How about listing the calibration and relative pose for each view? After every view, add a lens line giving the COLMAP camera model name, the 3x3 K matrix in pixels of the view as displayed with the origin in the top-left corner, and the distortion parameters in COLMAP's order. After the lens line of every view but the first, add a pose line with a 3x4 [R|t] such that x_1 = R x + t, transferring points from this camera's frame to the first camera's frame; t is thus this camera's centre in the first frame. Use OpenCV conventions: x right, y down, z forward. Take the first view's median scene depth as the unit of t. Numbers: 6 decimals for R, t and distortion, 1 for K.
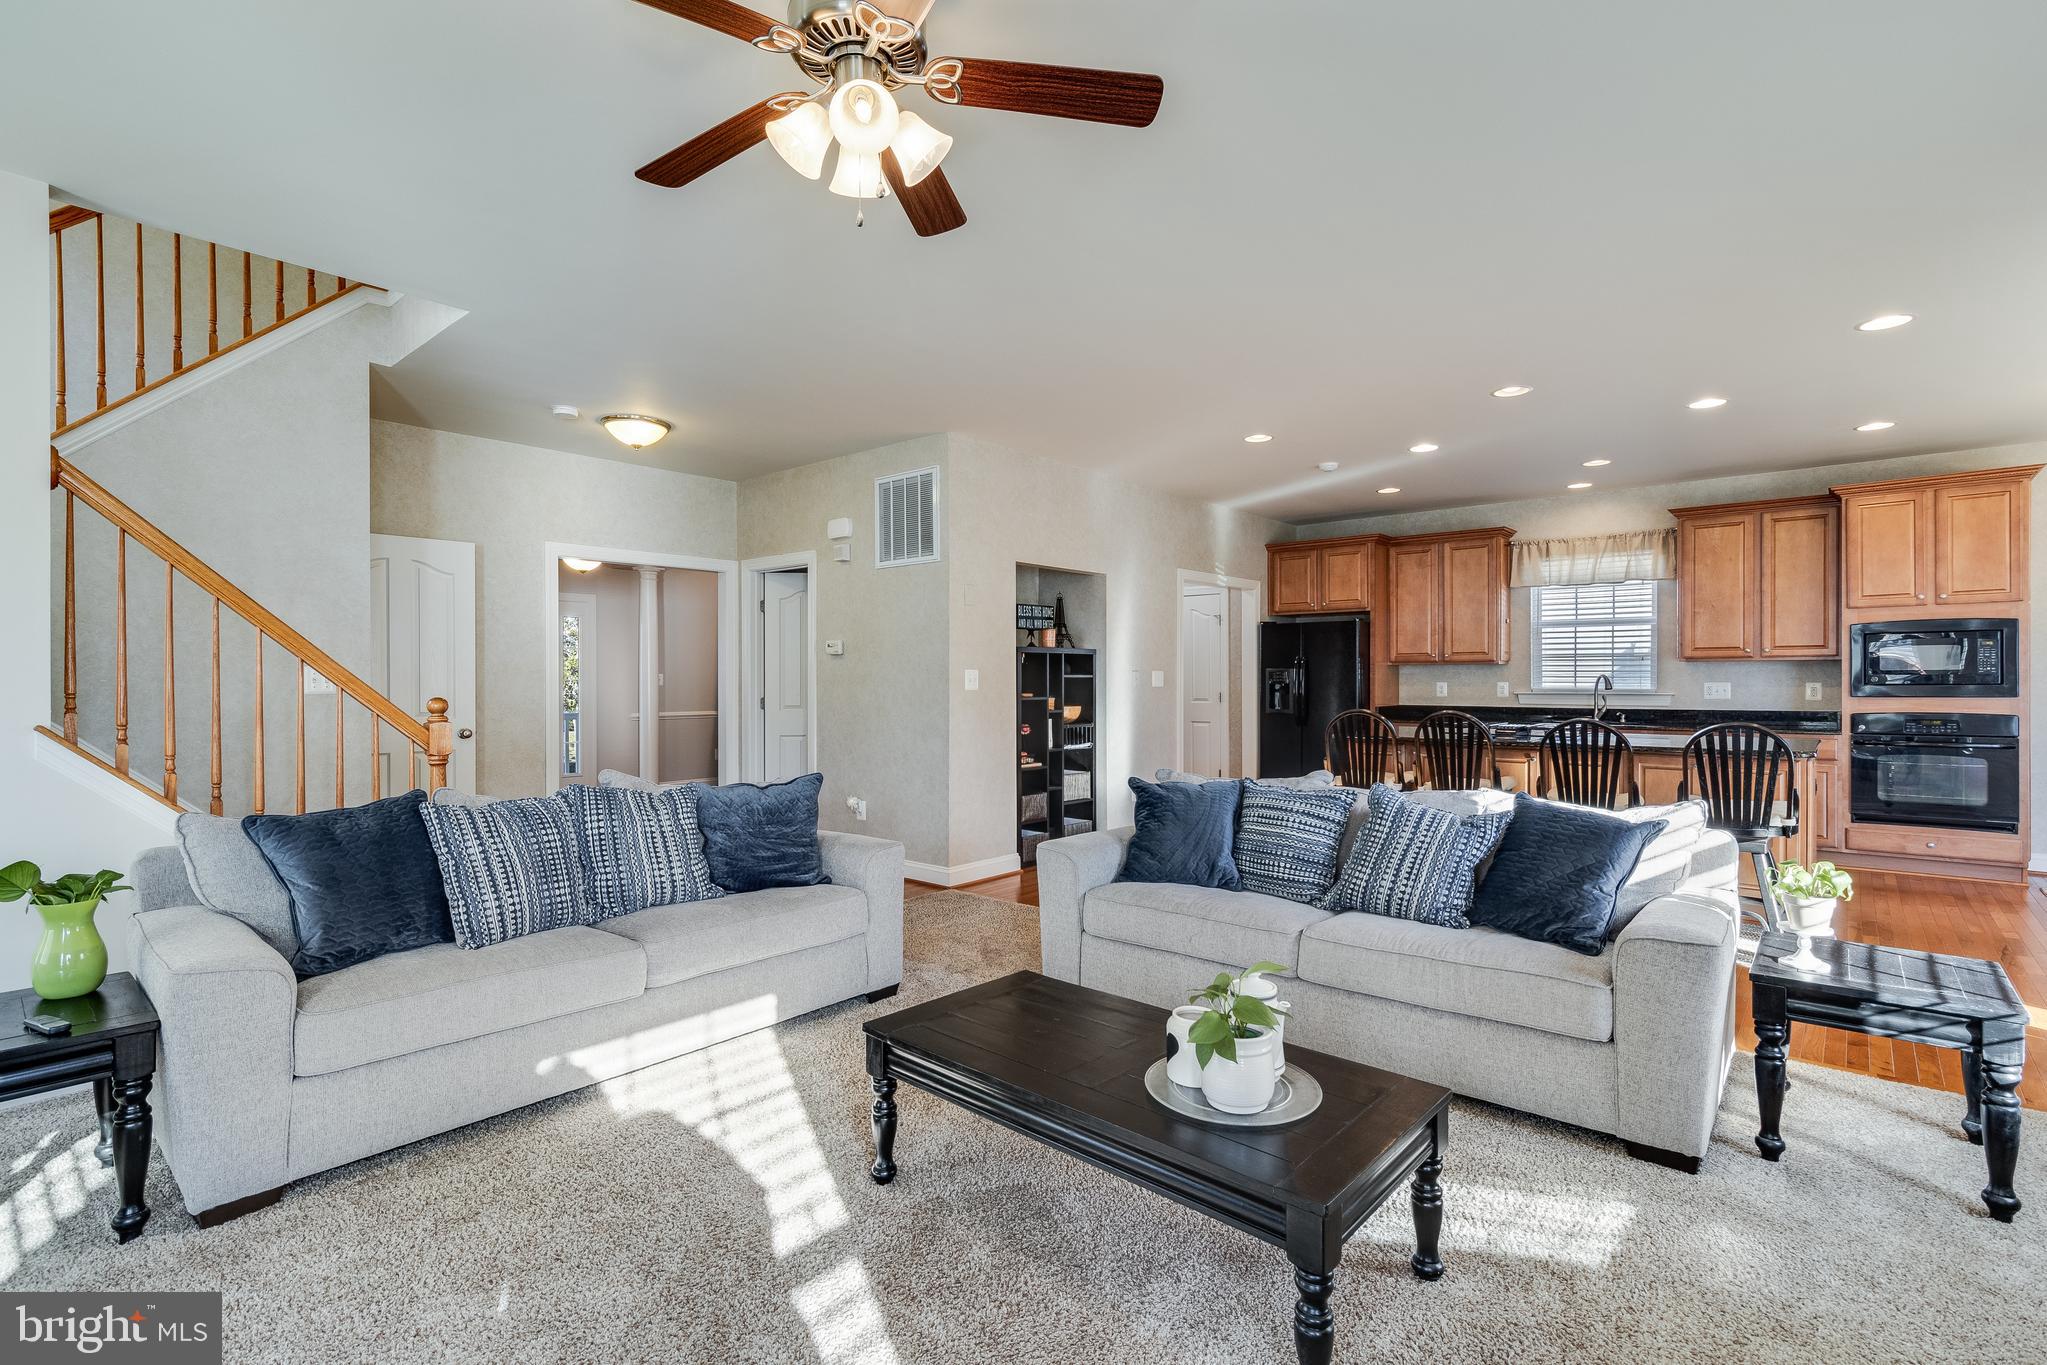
lens RADIAL K [[950.6, 0, 1025.3], [0, 950.6, 678.5], [0, 0, 1]] dist [-0.001196, -0.000149]
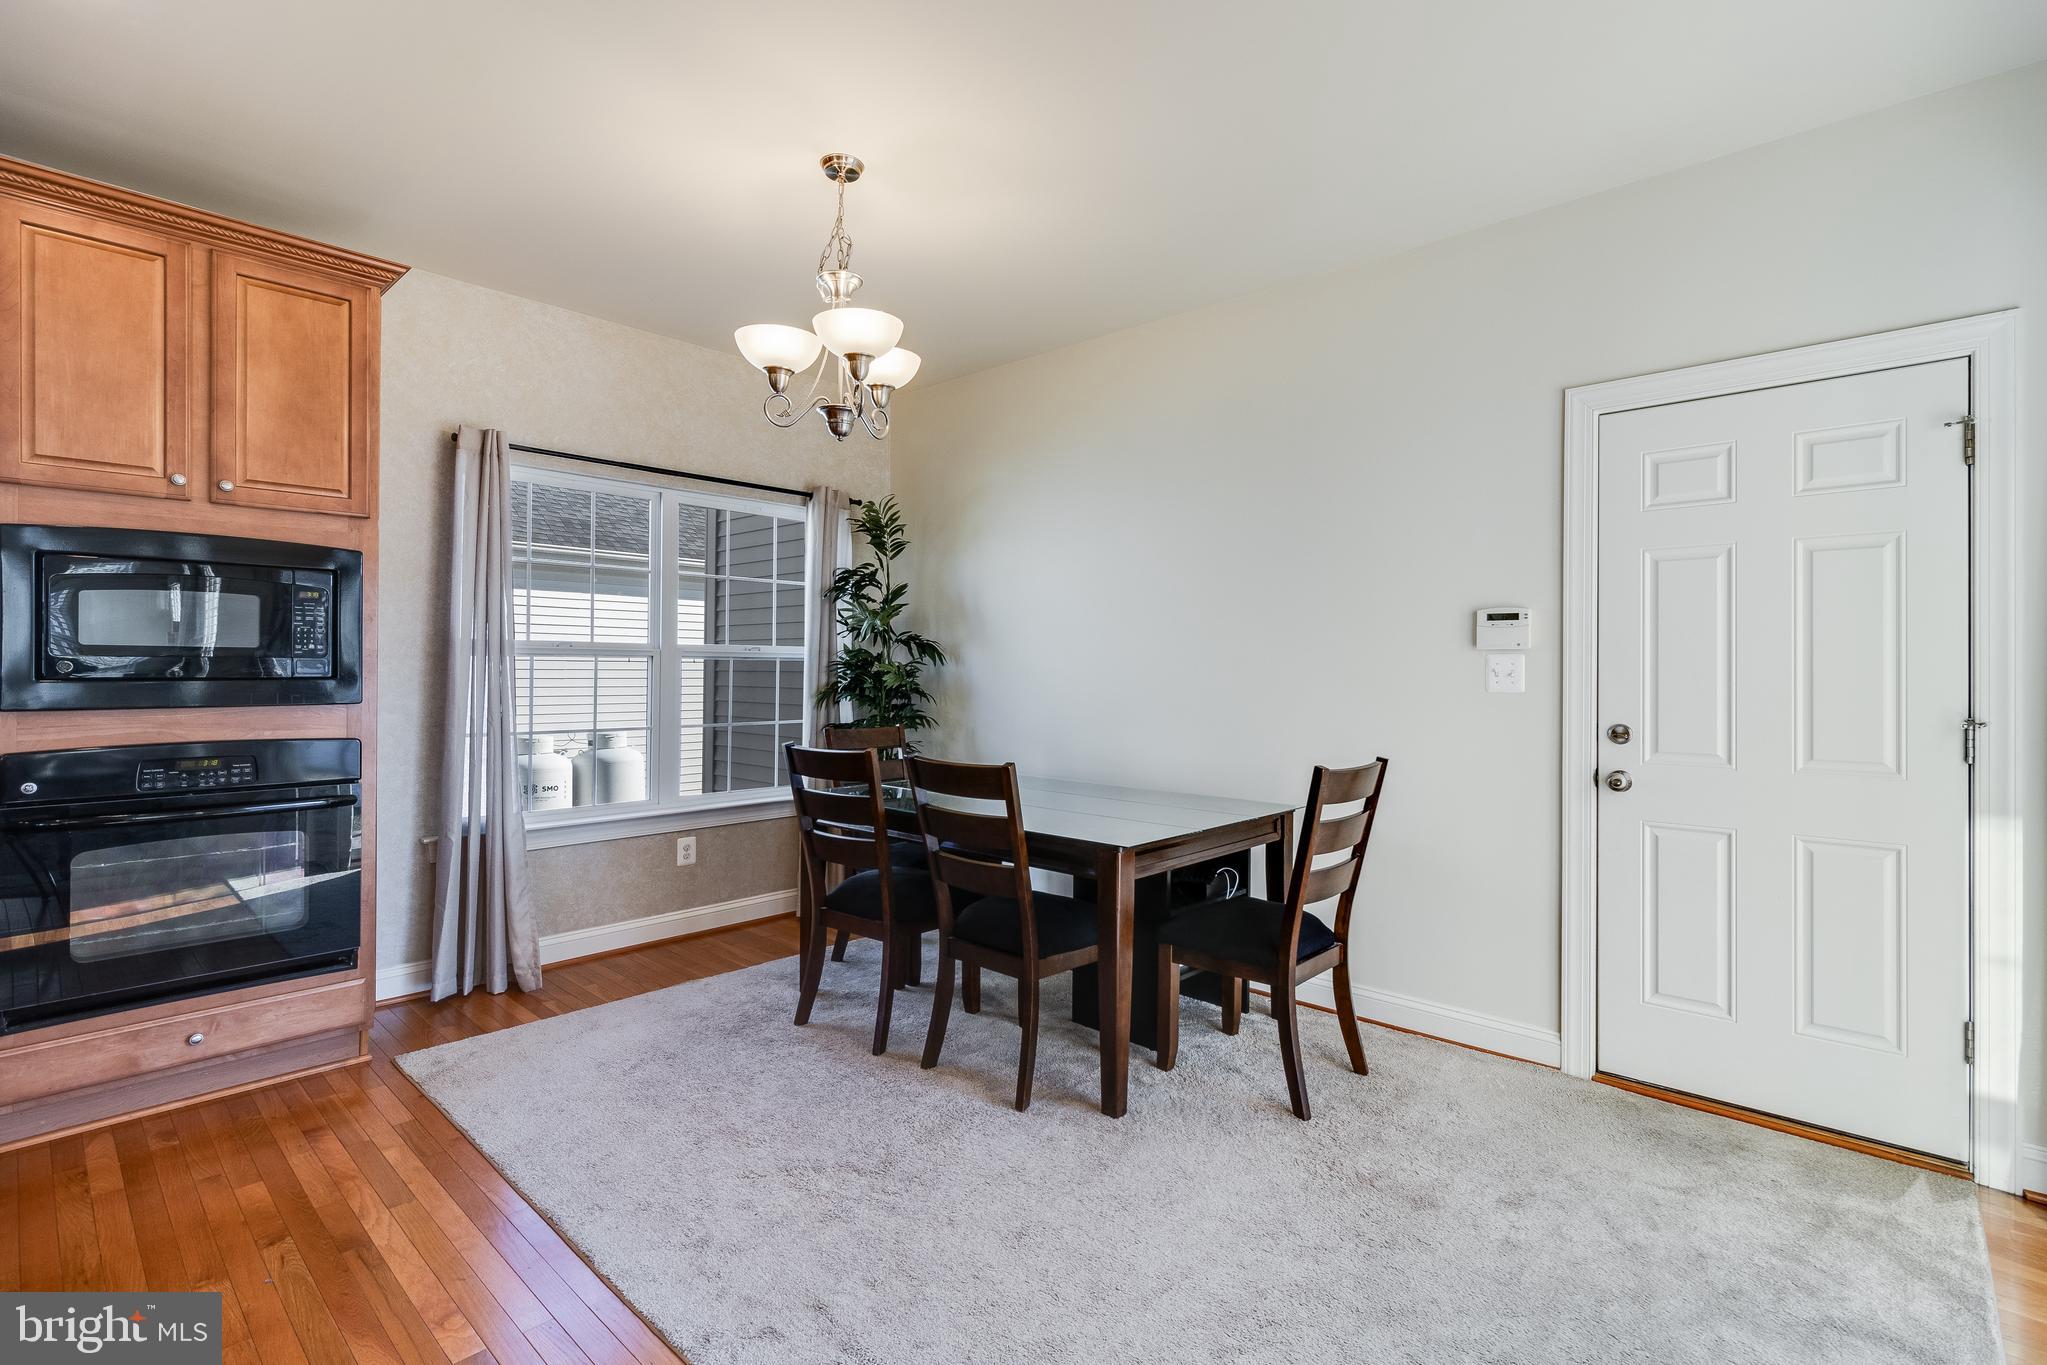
lens RADIAL K [[950.6, 0, 1031.1], [0, 950.6, 678.0], [0, 0, 1]] dist [-0.001196, -0.000149]
pose [[0.016078, 0.002123, 0.999868, 0.475123], [-0.005689, 0.999982, -0.002032, 0.003986], [-0.999855, -0.005656, 0.016089, 0.556290]]
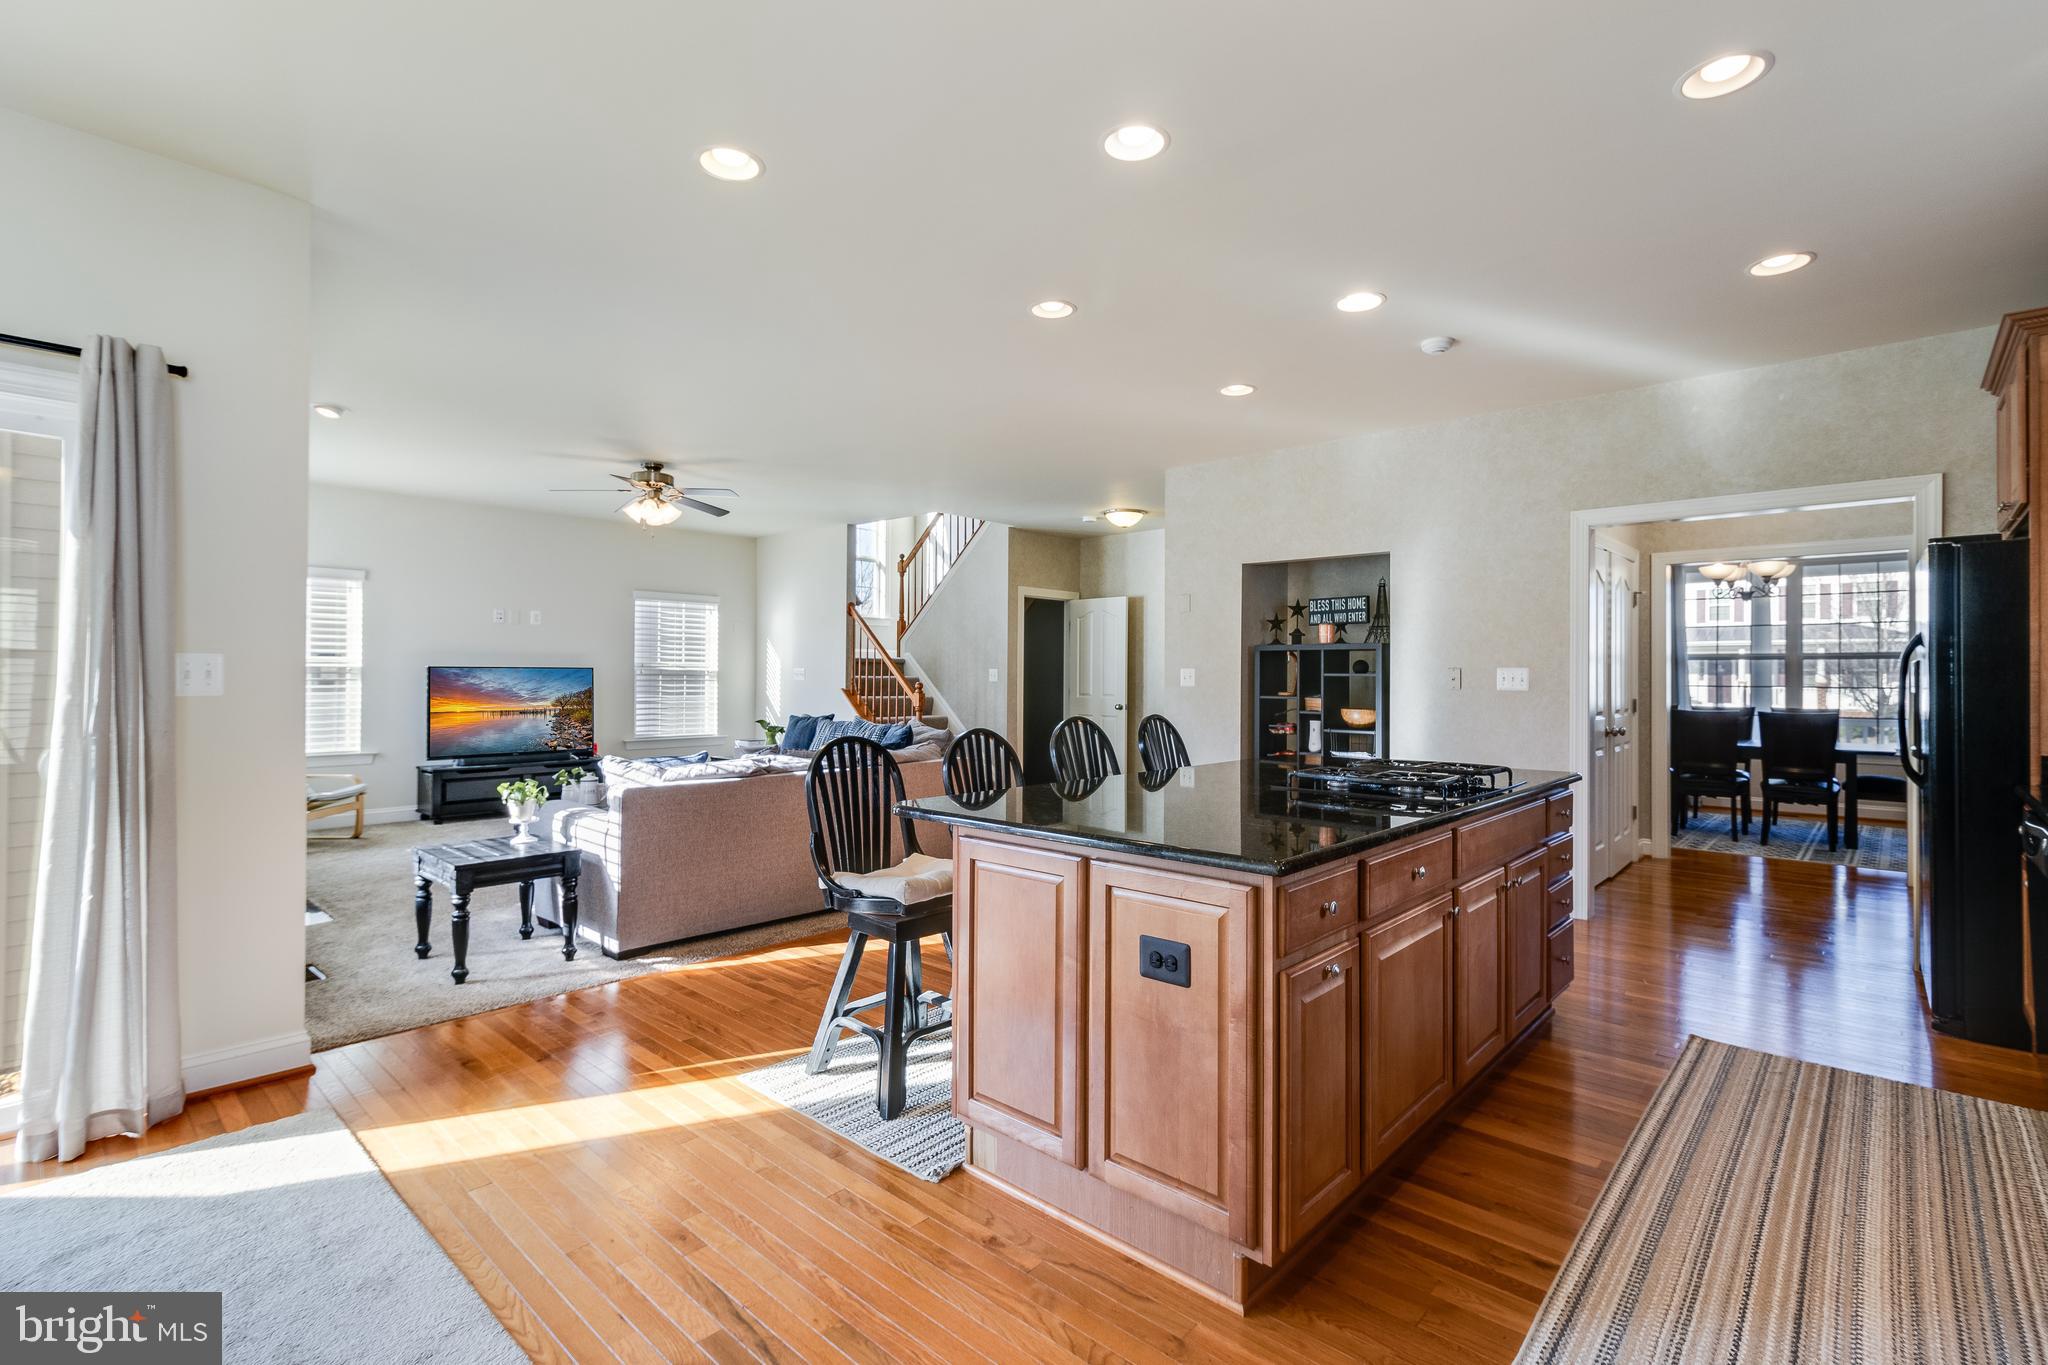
lens RADIAL K [[951.1, 0, 1023.1], [0, 951.1, 677.3], [0, 0, 1]] dist [-0.001196, -0.000149]
pose [[-0.018956, -0.000464, -0.999820, 1.831647], [-0.004984, 0.999988, -0.000369, 0.003300], [0.999808, 0.004976, -0.018958, 1.394832]]
